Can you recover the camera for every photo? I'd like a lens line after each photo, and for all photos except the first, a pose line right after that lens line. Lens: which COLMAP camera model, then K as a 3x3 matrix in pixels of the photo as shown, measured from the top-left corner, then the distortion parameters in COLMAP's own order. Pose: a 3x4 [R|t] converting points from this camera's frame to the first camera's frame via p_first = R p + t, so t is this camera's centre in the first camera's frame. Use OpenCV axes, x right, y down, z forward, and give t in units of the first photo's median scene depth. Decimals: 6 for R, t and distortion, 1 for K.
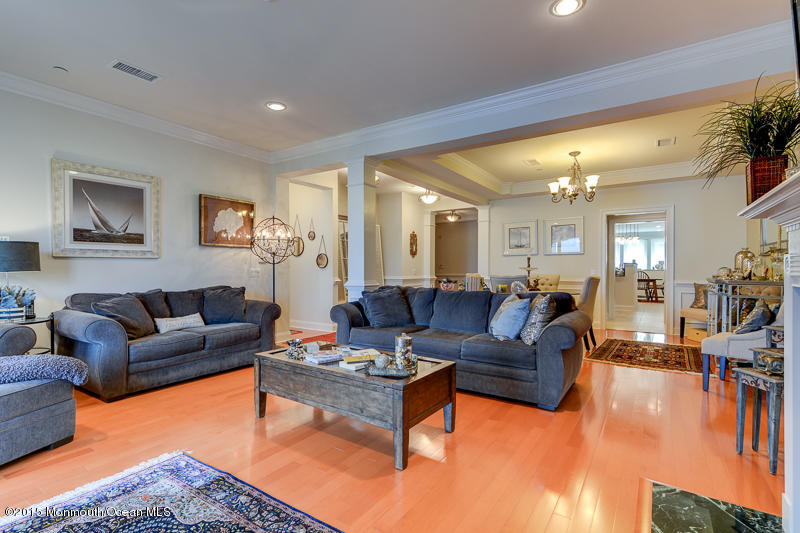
lens RADIAL K [[384.6, 0, 397.1], [0, 384.6, 269.6], [0, 0, 1]] dist [0.021551, -0.000725]
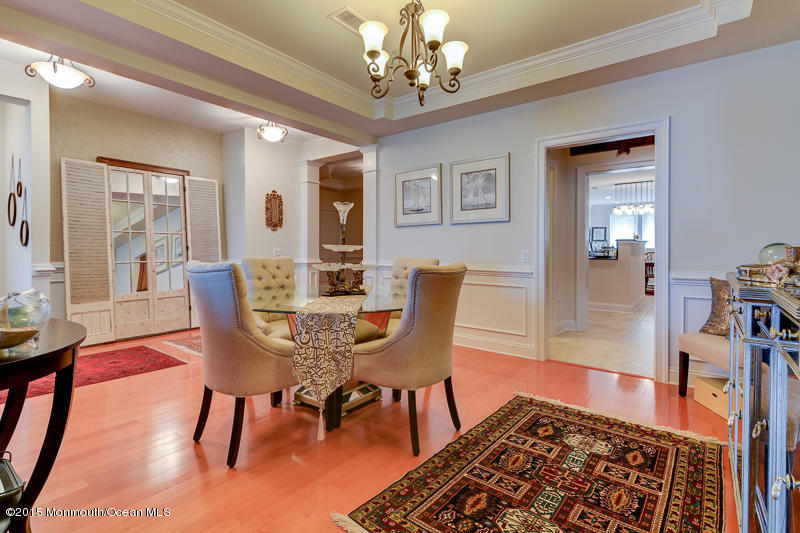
lens RADIAL K [[379.1, 0, 400.7], [0, 379.1, 252.4], [0, 0, 1]] dist [-0.000208, -0.000248]
pose [[0.997488, 0.003572, -0.070752, 0.483695], [-0.003218, 0.999982, 0.005121, 0.002460], [0.070769, -0.004880, 0.997481, 0.592795]]
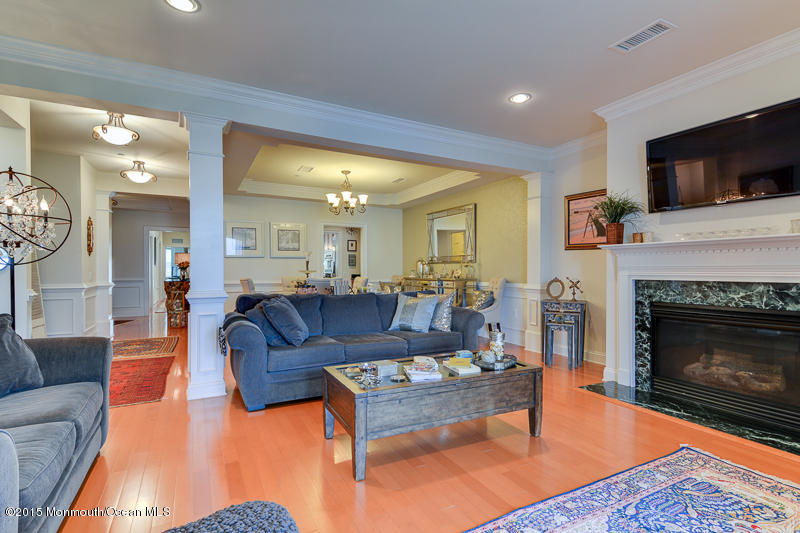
lens RADIAL K [[389.8, 0, 401.8], [0, 389.8, 272.3], [0, 0, 1]] dist [0.024408, -0.000101]
pose [[0.484481, -0.006822, 0.874775, -0.481661], [0.003362, 0.999977, 0.005936, -0.006108], [-0.874795, 0.000066, 0.484493, 0.285942]]
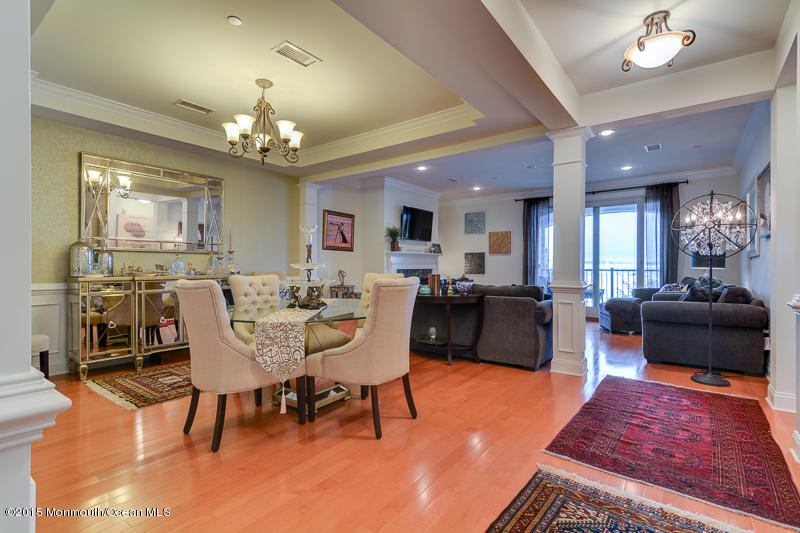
lens RADIAL K [[384.6, 0, 397.1], [0, 384.6, 269.6], [0, 0, 1]] dist [0.021551, -0.000725]
pose [[-0.998237, -0.003419, 0.059264, 0.180649], [-0.002720, 0.999926, 0.011877, -0.003780], [-0.059300, 0.011695, -0.998172, 1.539011]]
